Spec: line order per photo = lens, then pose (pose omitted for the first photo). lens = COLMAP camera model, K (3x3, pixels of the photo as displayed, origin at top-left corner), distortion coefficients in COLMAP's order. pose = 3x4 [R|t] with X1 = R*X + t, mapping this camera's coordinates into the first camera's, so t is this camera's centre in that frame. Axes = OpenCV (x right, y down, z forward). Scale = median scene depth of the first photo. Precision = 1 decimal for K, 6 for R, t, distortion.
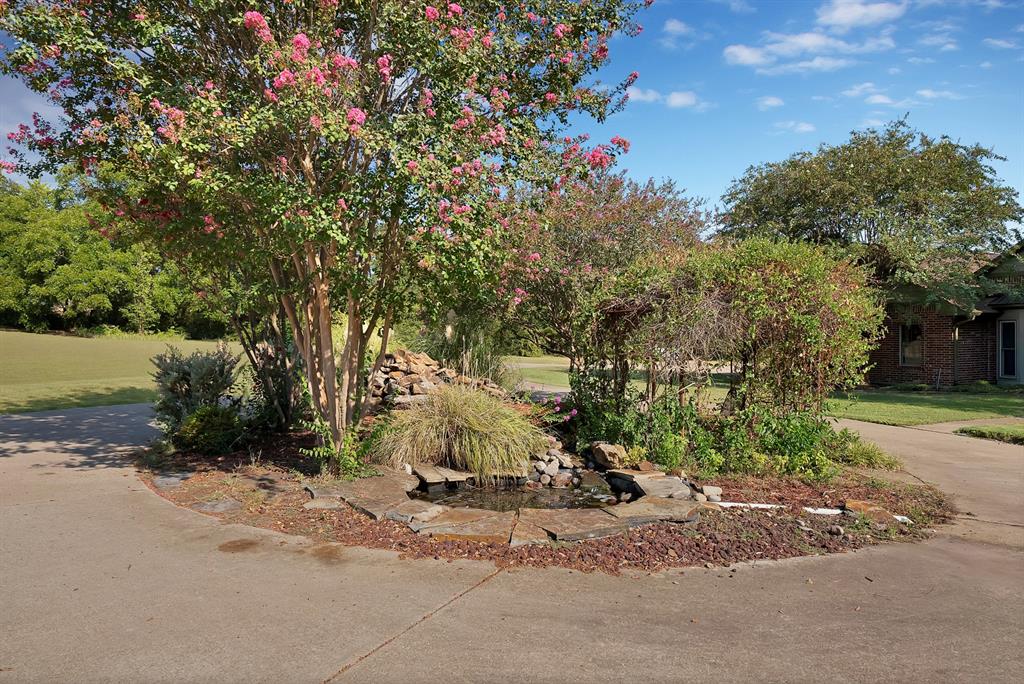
lens RADIAL K [[679.2, 0, 511.8], [0, 679.2, 341.8], [0, 0, 1]] dist [-0.000772, -0.000129]
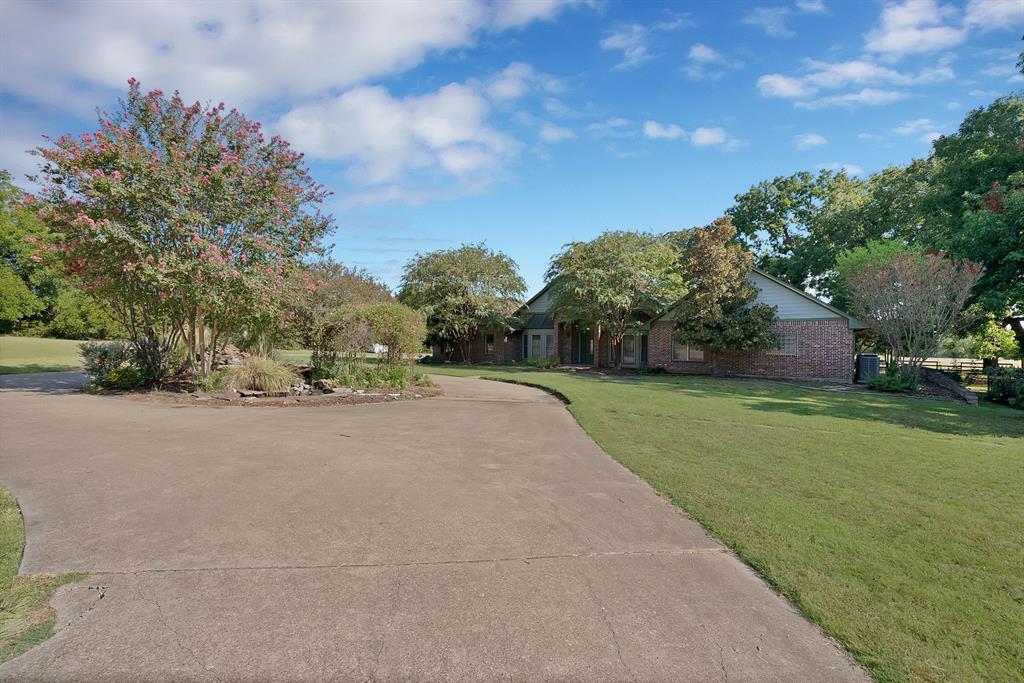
lens RADIAL K [[443.9, 0, 519.8], [0, 443.9, 343.3], [0, 0, 1]] dist [-0.002113, 0.000273]
pose [[0.876576, 0.010924, 0.481139, -0.020019], [-0.012276, 0.999925, -0.000339, 0.003581], [-0.481107, -0.005609, 0.876644, -0.791274]]
